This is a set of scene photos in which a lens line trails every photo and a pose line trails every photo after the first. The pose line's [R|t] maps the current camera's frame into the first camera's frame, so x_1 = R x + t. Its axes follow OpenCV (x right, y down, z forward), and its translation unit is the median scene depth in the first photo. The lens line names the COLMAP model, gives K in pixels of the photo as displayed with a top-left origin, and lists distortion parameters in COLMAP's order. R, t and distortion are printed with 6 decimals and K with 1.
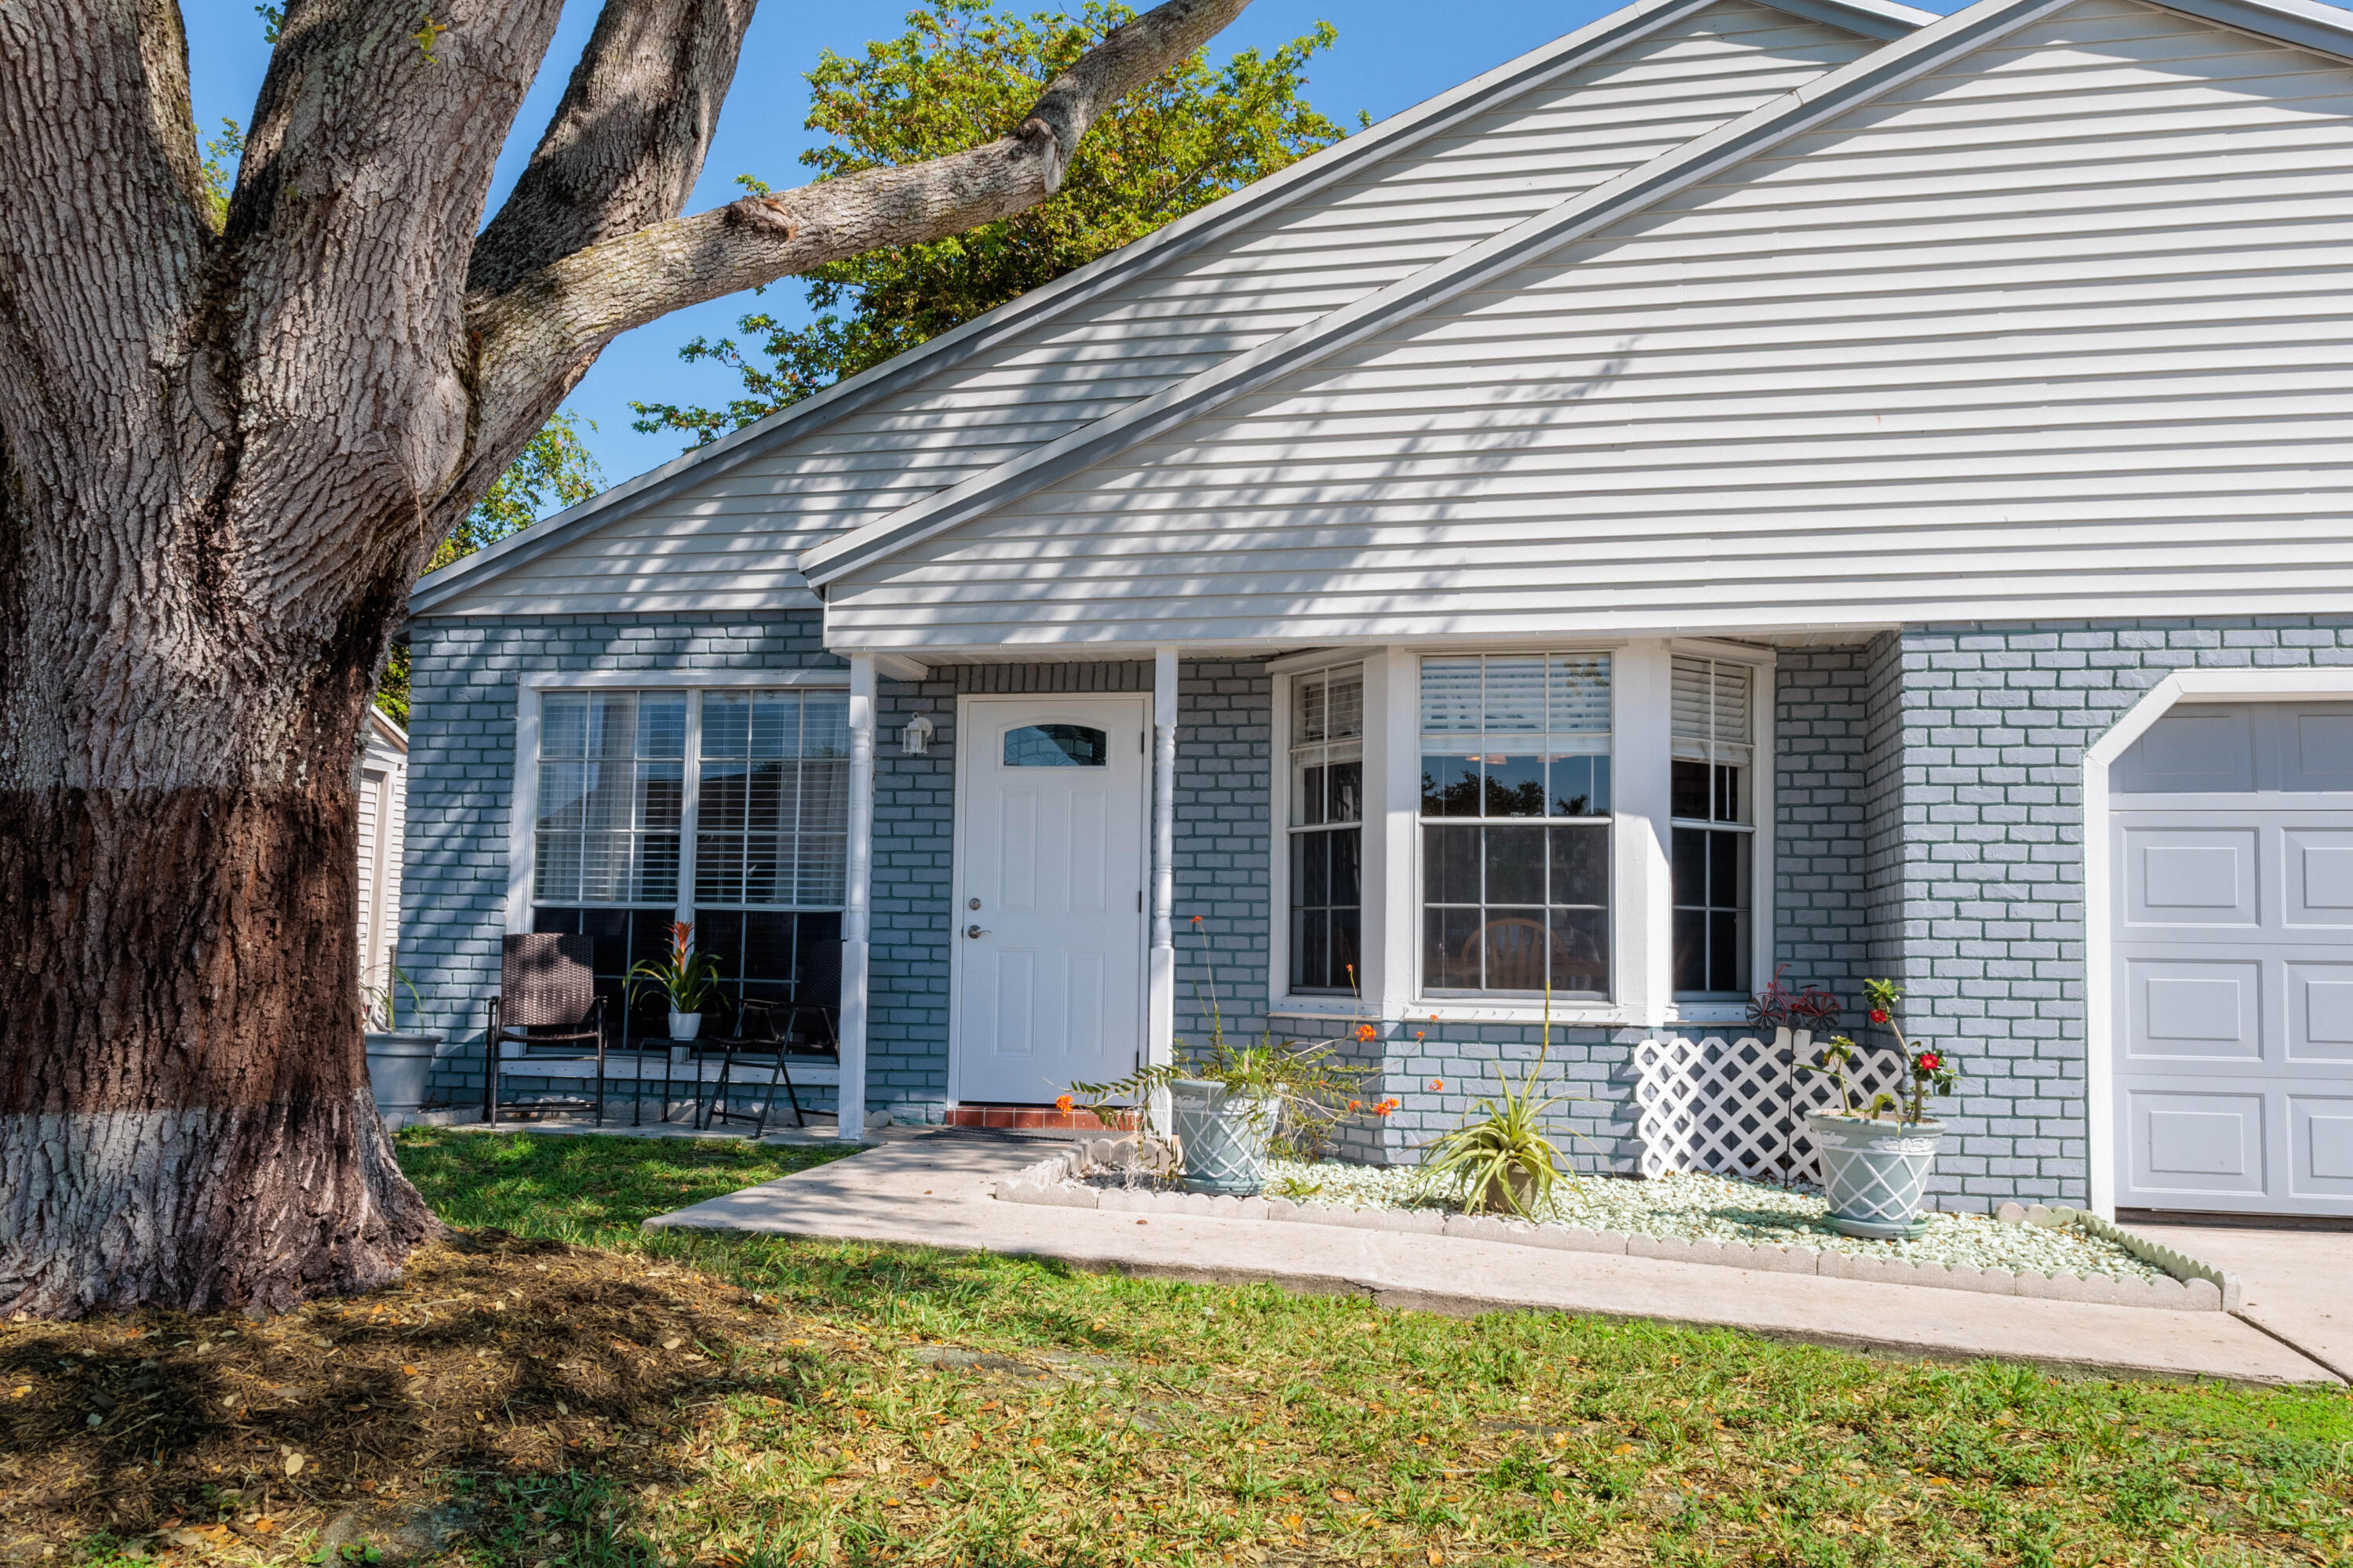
lens RADIAL K [[1799.0, 0, 1225.0], [0, 1799.0, 834.2], [0, 0, 1]] dist [0.015943, -0.009296]
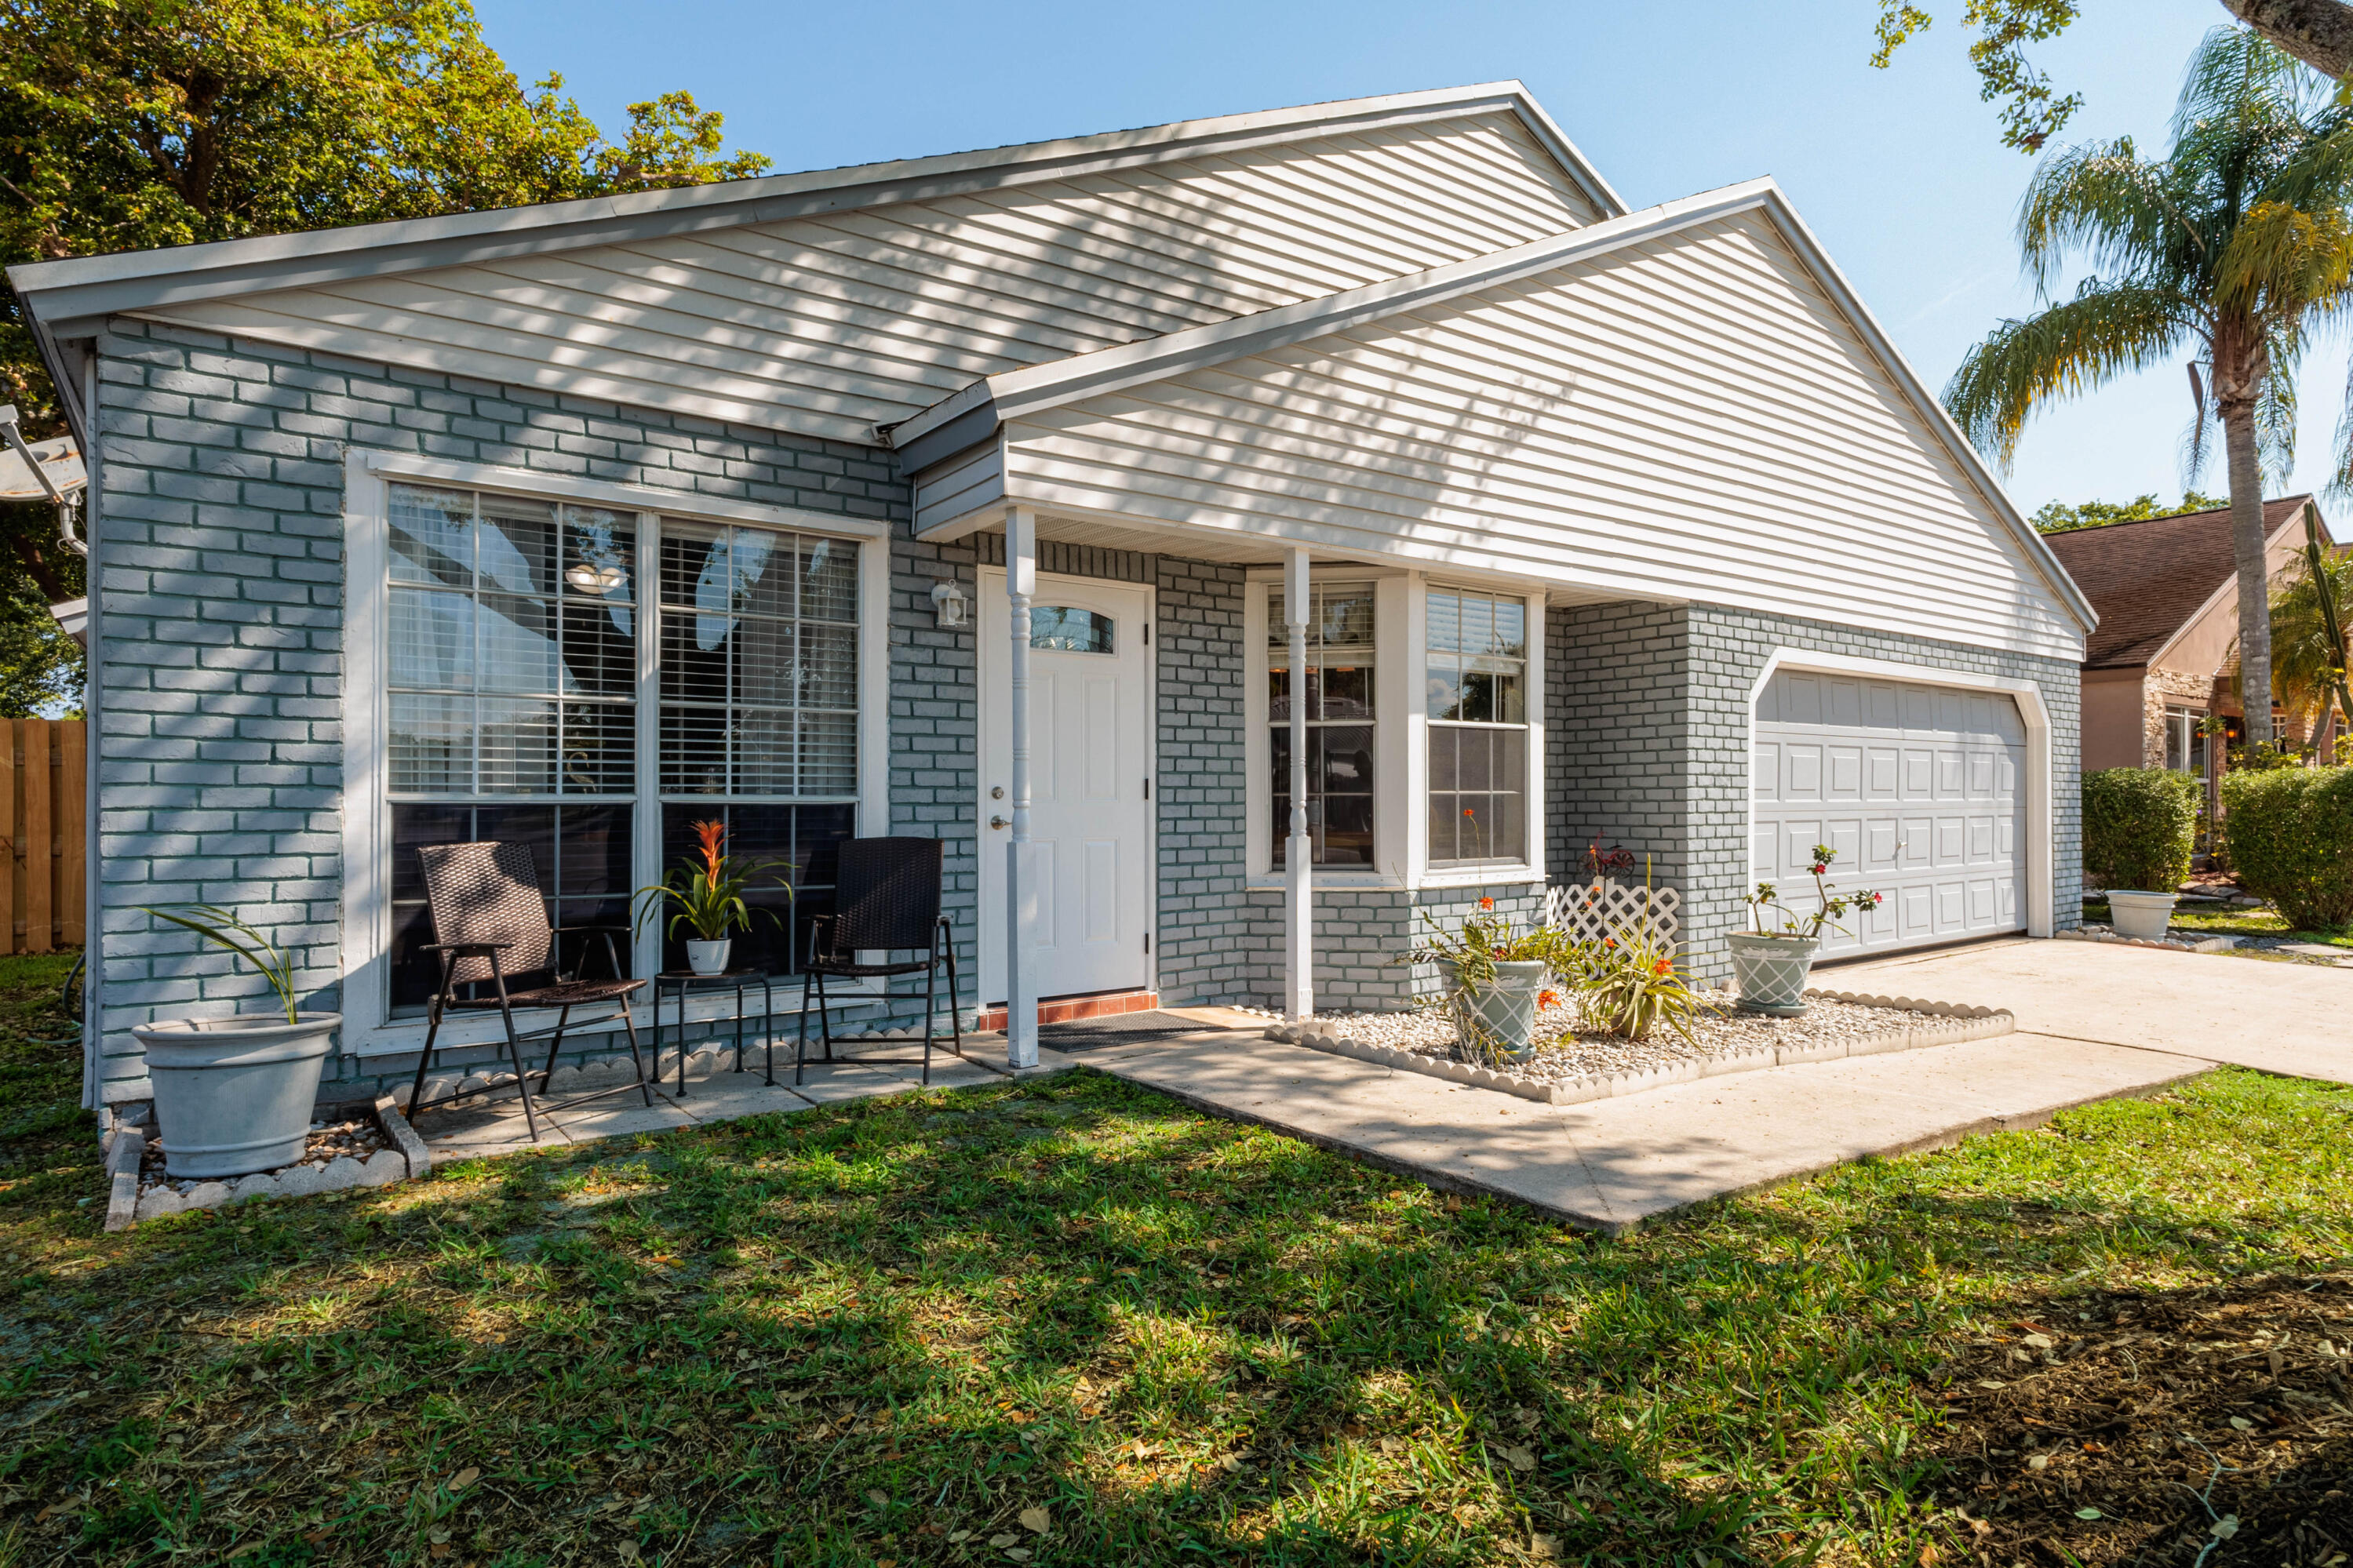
lens RADIAL K [[1245.2, 0, 1150.8], [0, 1245.2, 788.8], [0, 0, 1]] dist [0.011051, 0.000290]
pose [[0.690176, -0.011353, 0.723552, -0.614440], [-0.034487, 0.998225, 0.048560, 0.002861], [-0.722819, -0.058468, 0.688559, 0.554221]]
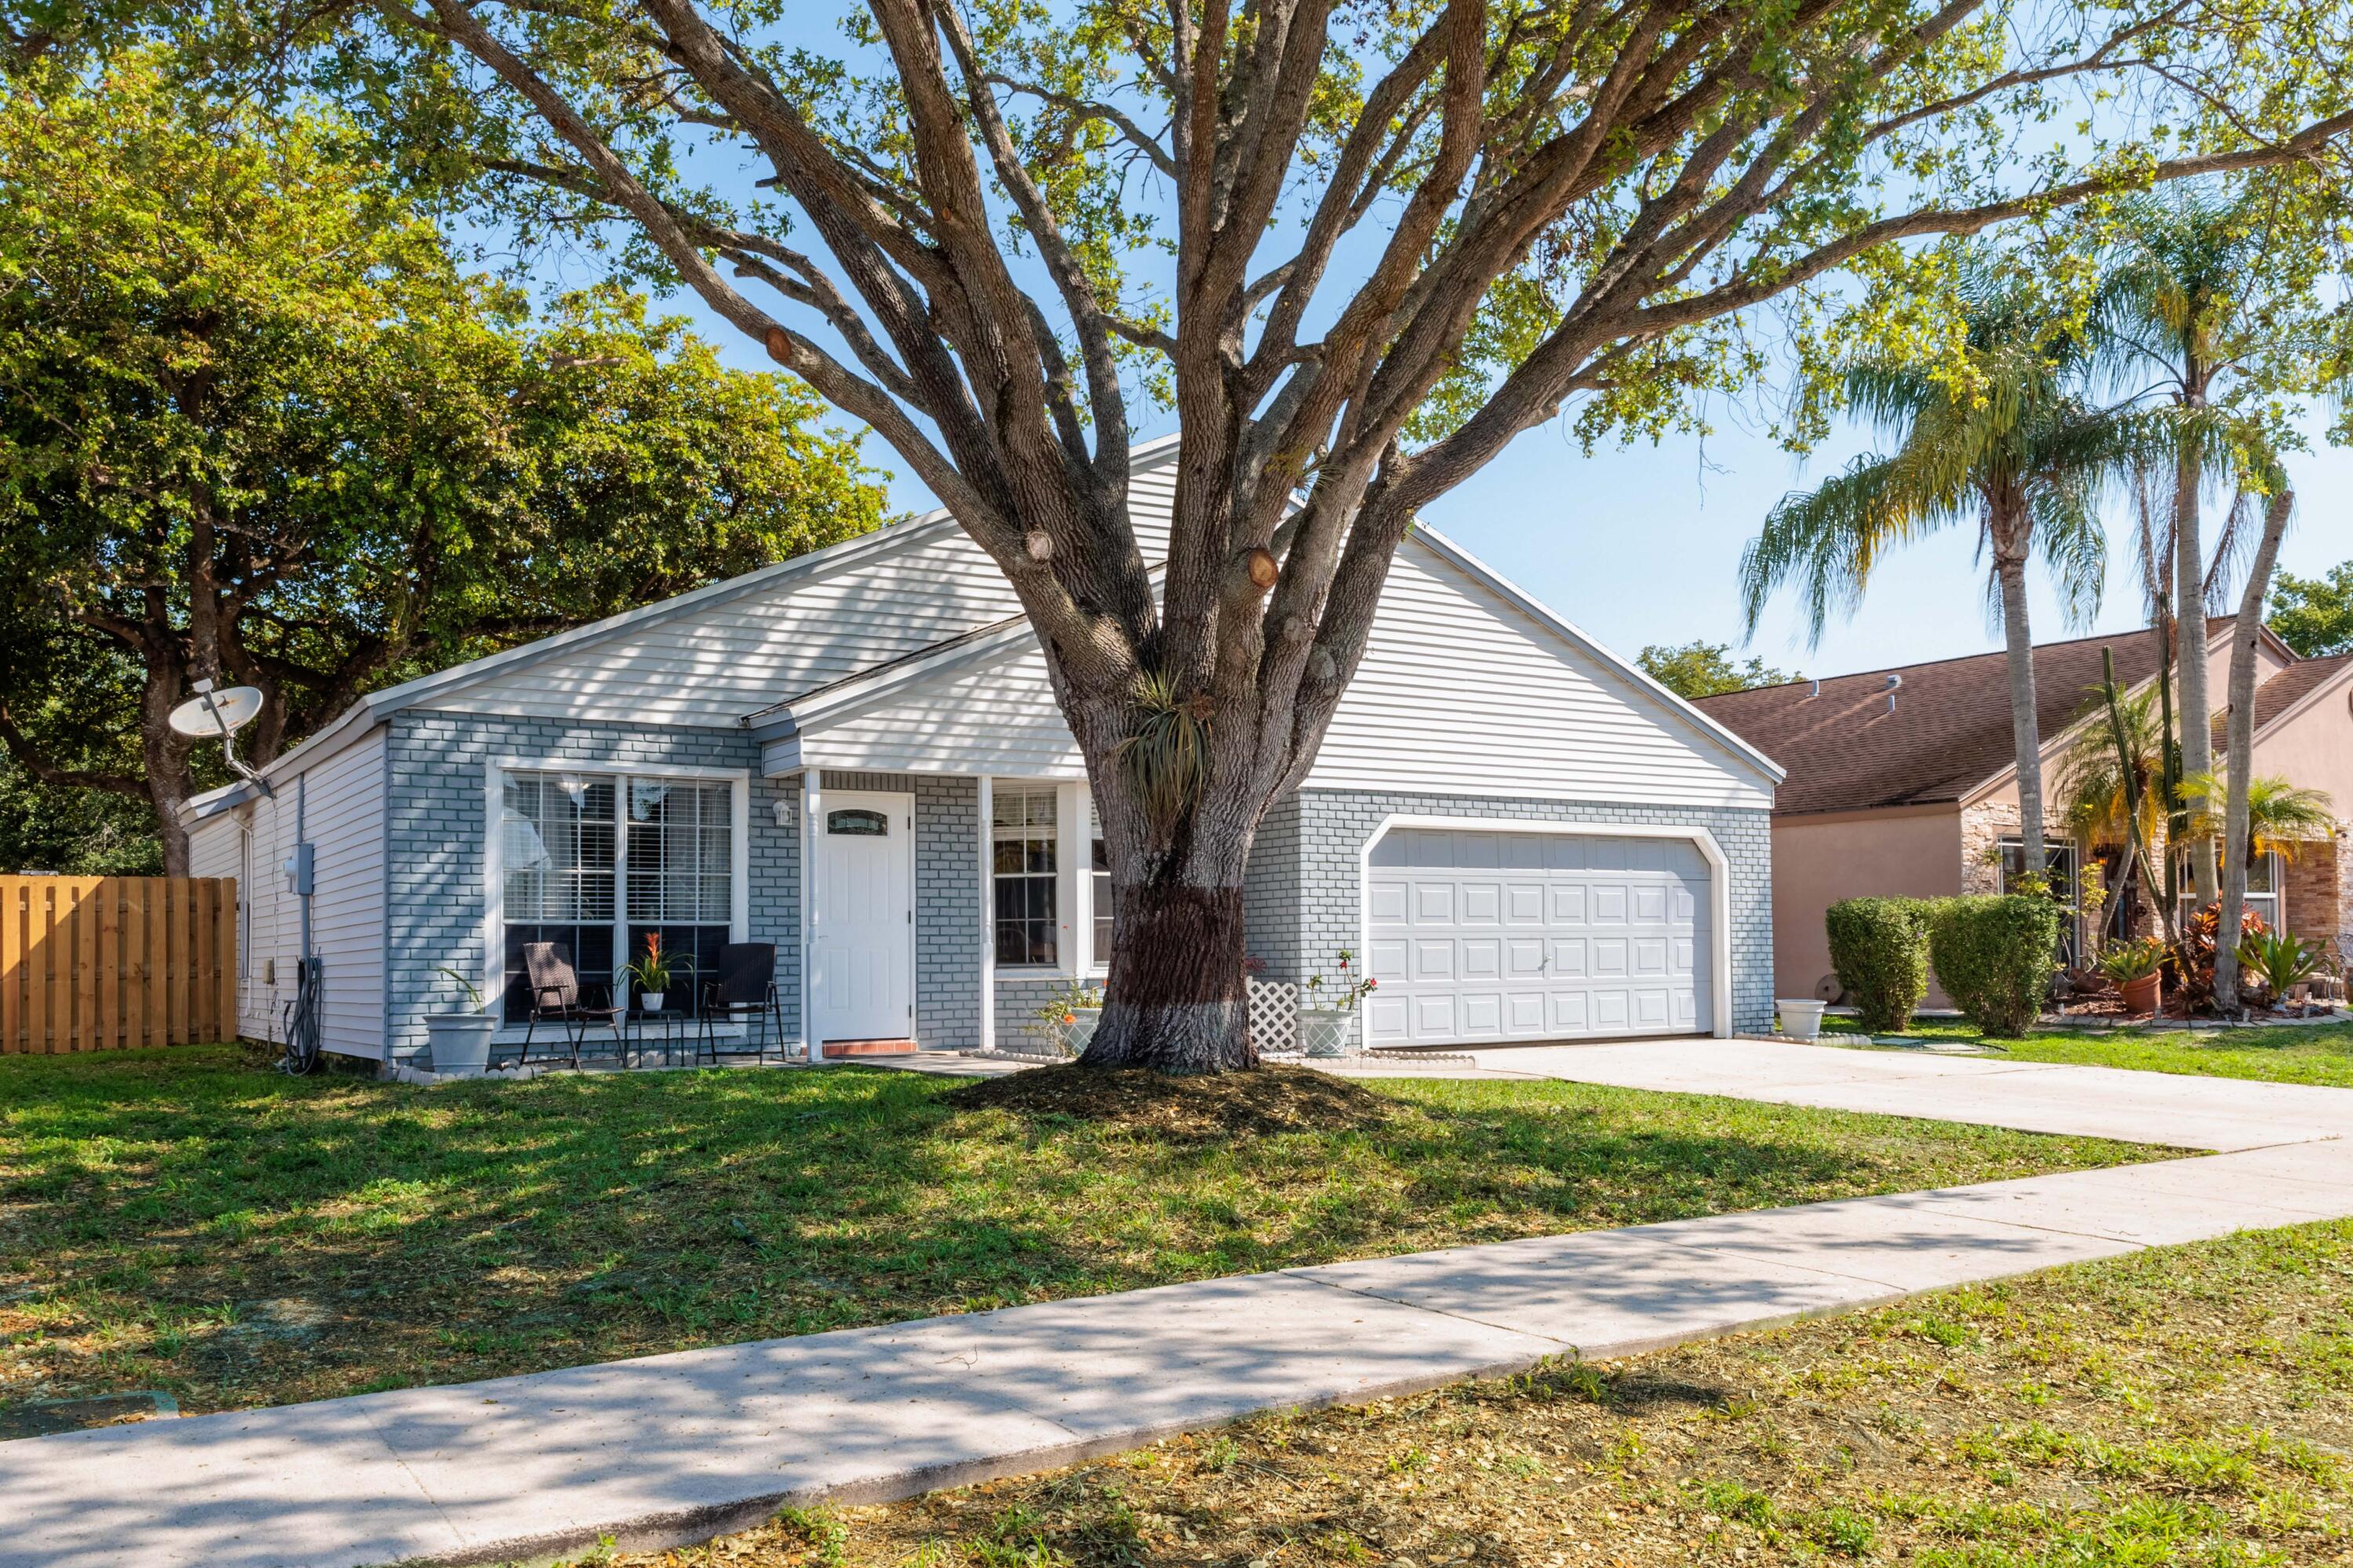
lens RADIAL K [[1799.0, 0, 1120.3], [0, 1799.0, 930.6], [0, 0, 1]] dist [0.015943, -0.009296]
pose [[0.738971, -0.014190, 0.673588, -1.139840], [-0.022816, 0.998678, 0.046068, -0.035496], [-0.673351, -0.049411, 0.737670, -0.420373]]
